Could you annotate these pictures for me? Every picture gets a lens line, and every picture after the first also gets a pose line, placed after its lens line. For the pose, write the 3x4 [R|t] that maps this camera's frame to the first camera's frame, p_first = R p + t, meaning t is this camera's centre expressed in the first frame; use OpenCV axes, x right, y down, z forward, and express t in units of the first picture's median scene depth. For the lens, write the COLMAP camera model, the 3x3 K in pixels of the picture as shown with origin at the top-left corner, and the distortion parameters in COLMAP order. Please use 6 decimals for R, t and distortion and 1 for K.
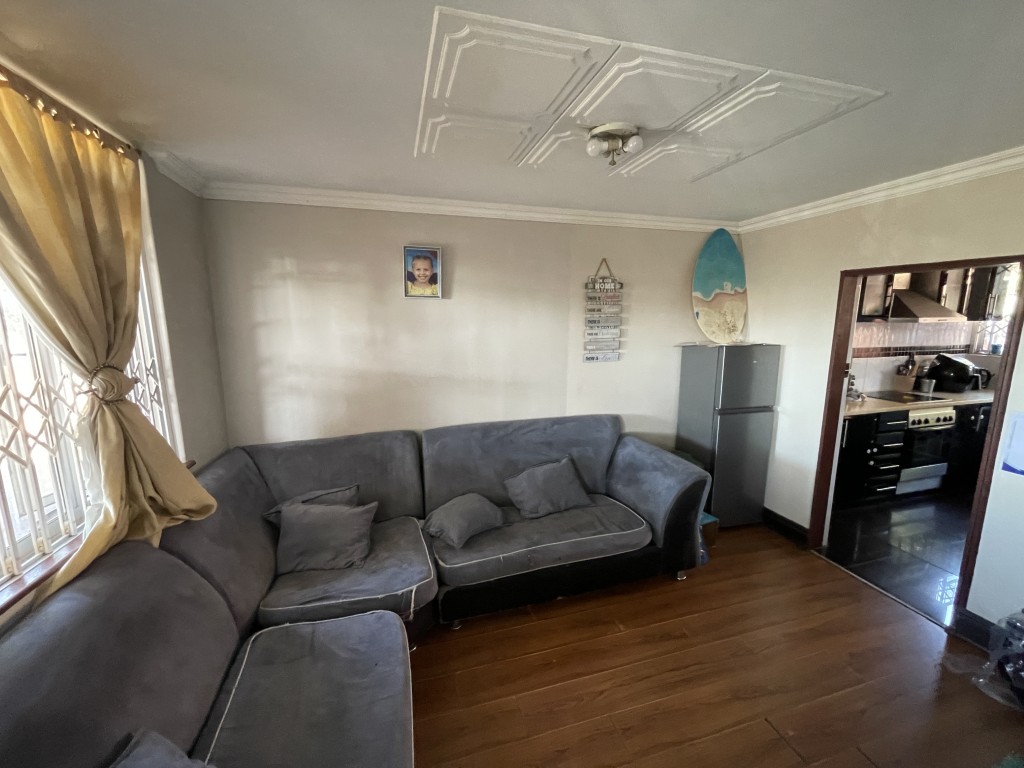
lens RADIAL K [[414.4, 0, 509.1], [0, 414.4, 383.6], [0, 0, 1]] dist [-0.002951, -0.000344]
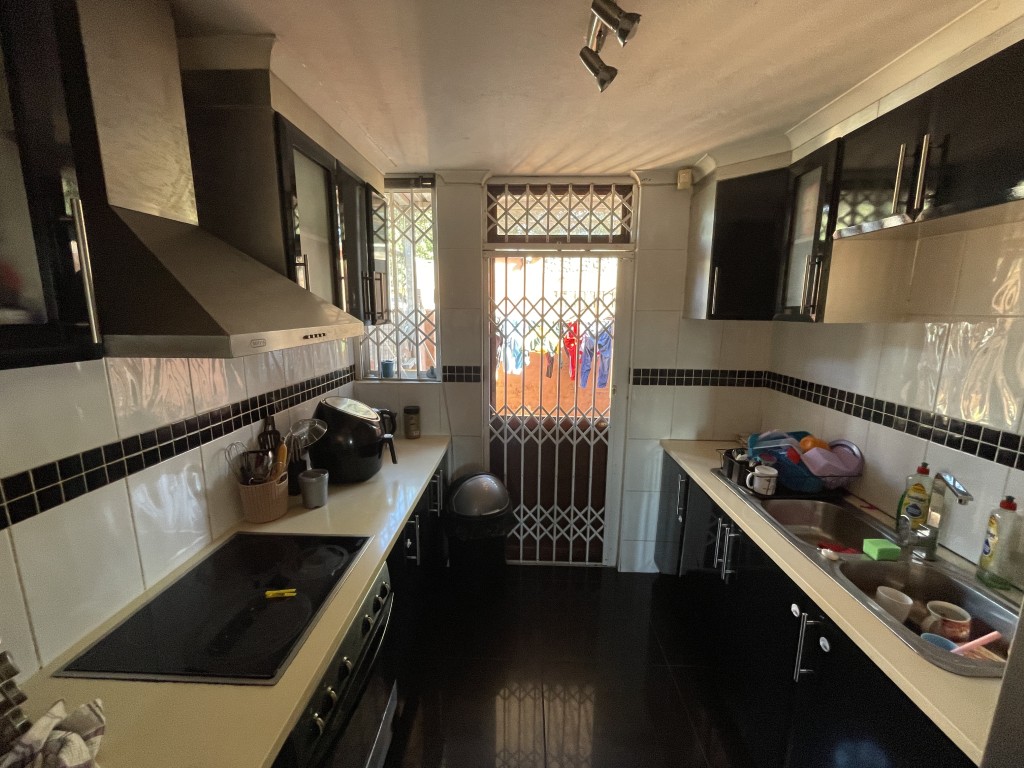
lens RADIAL K [[414.4, 0, 513.9], [0, 414.4, 381.8], [0, 0, 1]] dist [-0.002951, -0.000344]
pose [[0.297082, -0.165864, 0.940336, 0.683209], [0.155911, 0.980007, 0.123604, -0.114924], [-0.942037, 0.109888, 0.317002, 0.654539]]
